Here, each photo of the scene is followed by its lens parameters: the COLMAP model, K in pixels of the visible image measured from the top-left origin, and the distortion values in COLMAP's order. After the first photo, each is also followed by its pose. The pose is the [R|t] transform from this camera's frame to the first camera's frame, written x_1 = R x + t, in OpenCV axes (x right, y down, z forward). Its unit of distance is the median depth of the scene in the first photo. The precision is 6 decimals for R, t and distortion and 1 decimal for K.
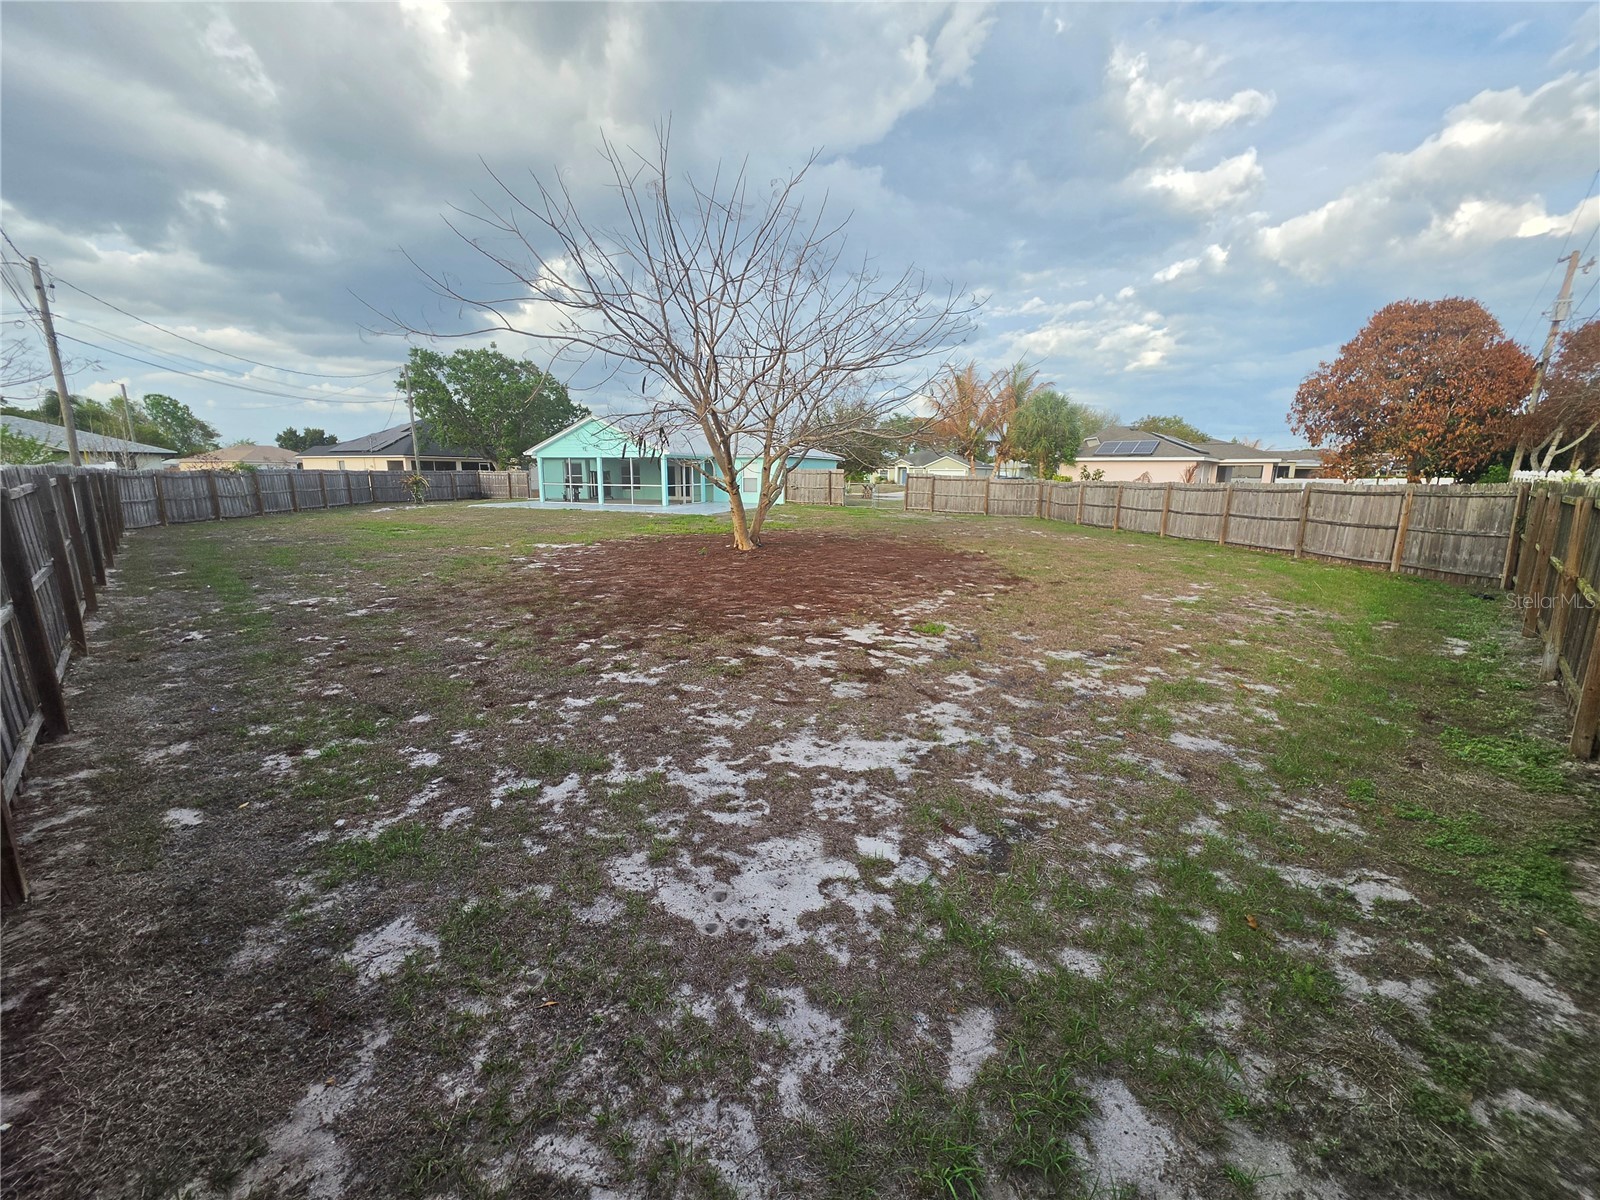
lens RADIAL K [[641.8, 0, 809.2], [0, 641.8, 623.7], [0, 0, 1]] dist [0.002346, -0.001319]
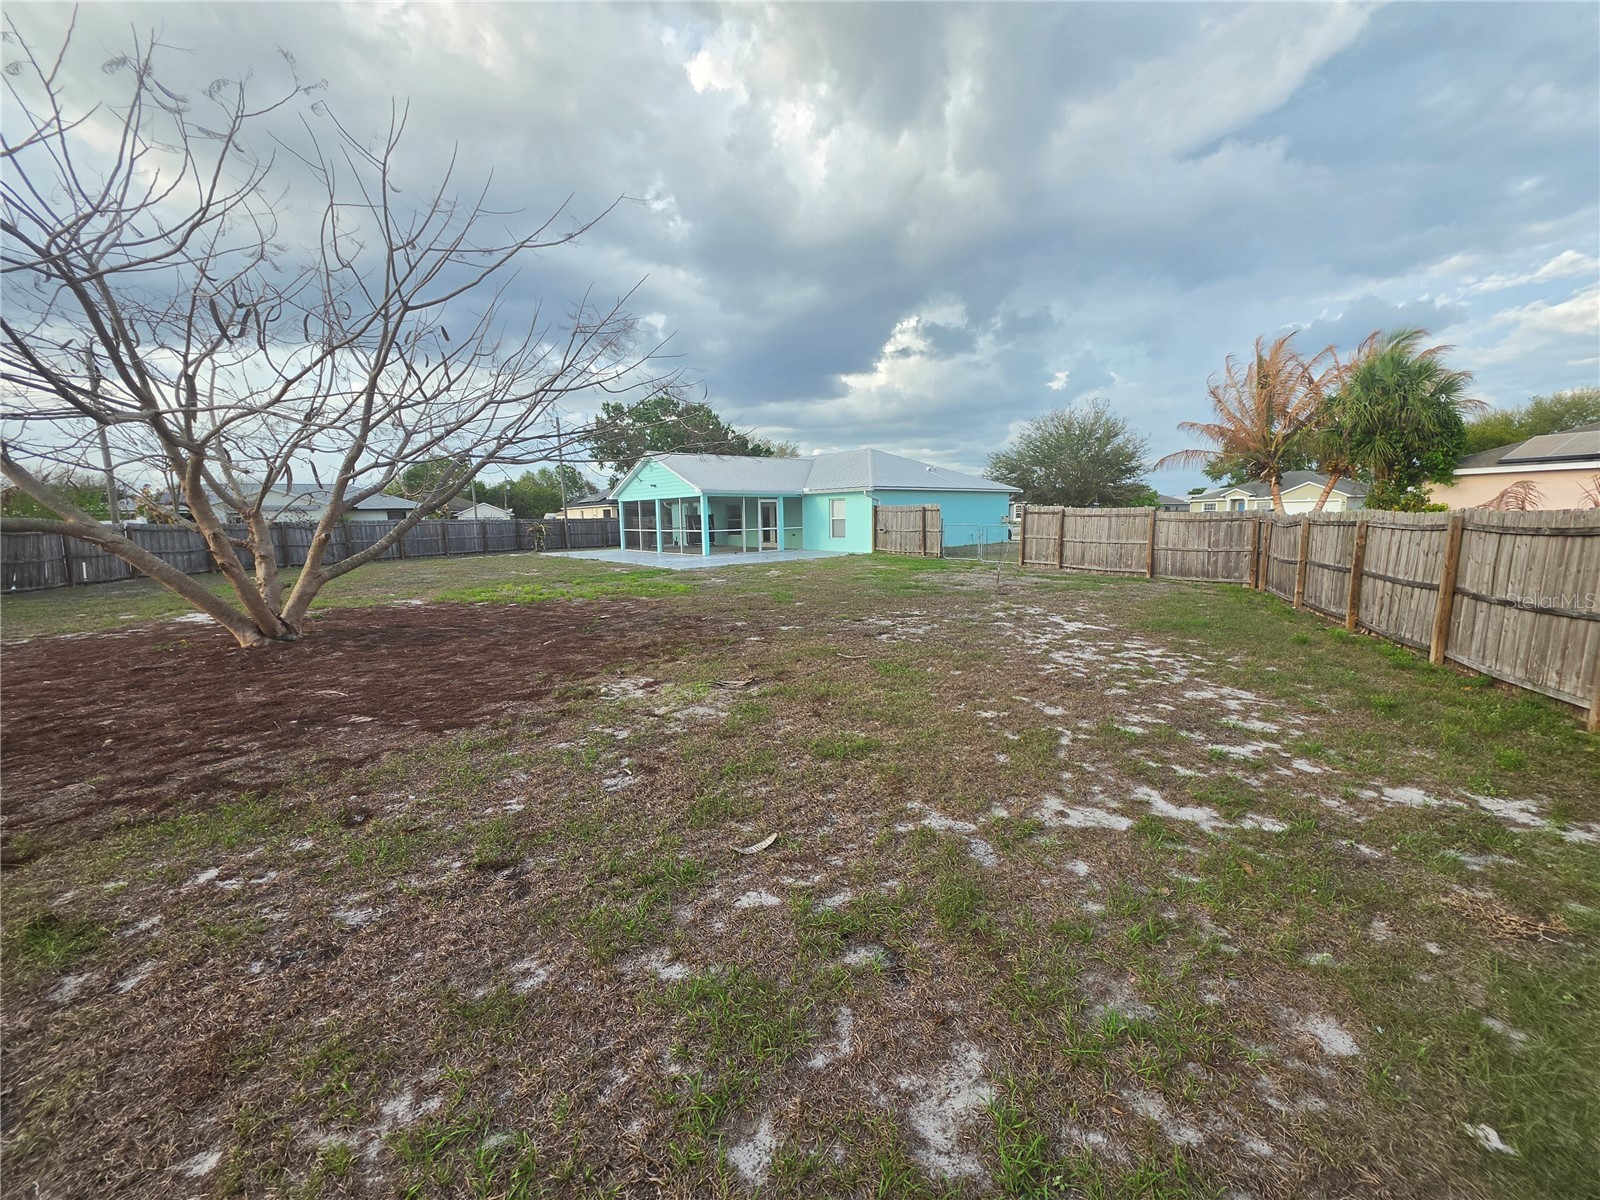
lens RADIAL K [[641.8, 0, 810.9], [0, 641.8, 616.7], [0, 0, 1]] dist [0.002346, -0.001319]
pose [[0.861898, 0.055520, -0.504033, 0.070356], [-0.091804, 0.994647, -0.047423, -0.018498], [0.498702, 0.087146, 0.862382, 0.085884]]
